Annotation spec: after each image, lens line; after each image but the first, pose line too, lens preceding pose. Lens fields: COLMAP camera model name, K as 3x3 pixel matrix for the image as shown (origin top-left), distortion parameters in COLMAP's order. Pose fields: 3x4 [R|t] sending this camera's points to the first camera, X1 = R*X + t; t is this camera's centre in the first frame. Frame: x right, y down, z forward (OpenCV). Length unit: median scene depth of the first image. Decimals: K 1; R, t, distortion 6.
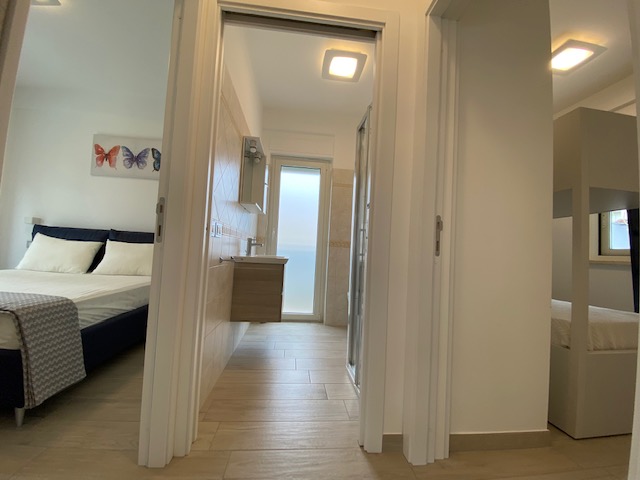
lens RADIAL K [[260.6, 0, 318.3], [0, 260.6, 240.0], [0, 0, 1]] dist [0.012029, -0.015800]
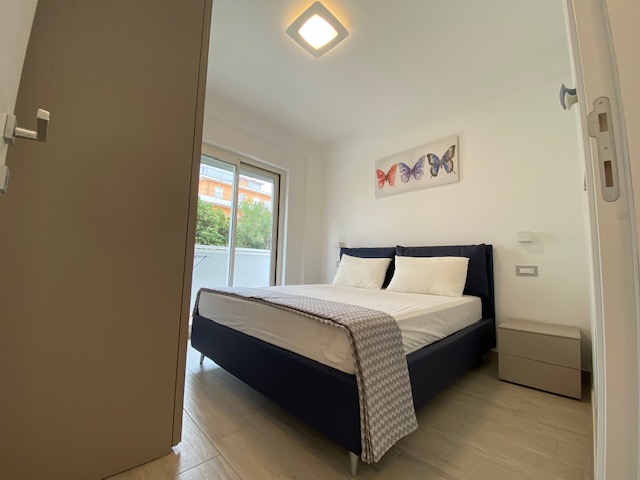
lens RADIAL K [[260.6, 0, 318.3], [0, 260.6, 240.0], [0, 0, 1]] dist [0.012029, -0.015800]
pose [[0.629143, -0.107667, -0.769797, -0.222721], [0.038303, 0.993451, -0.107644, 0.034220], [0.776345, 0.038239, 0.629147, 0.148746]]
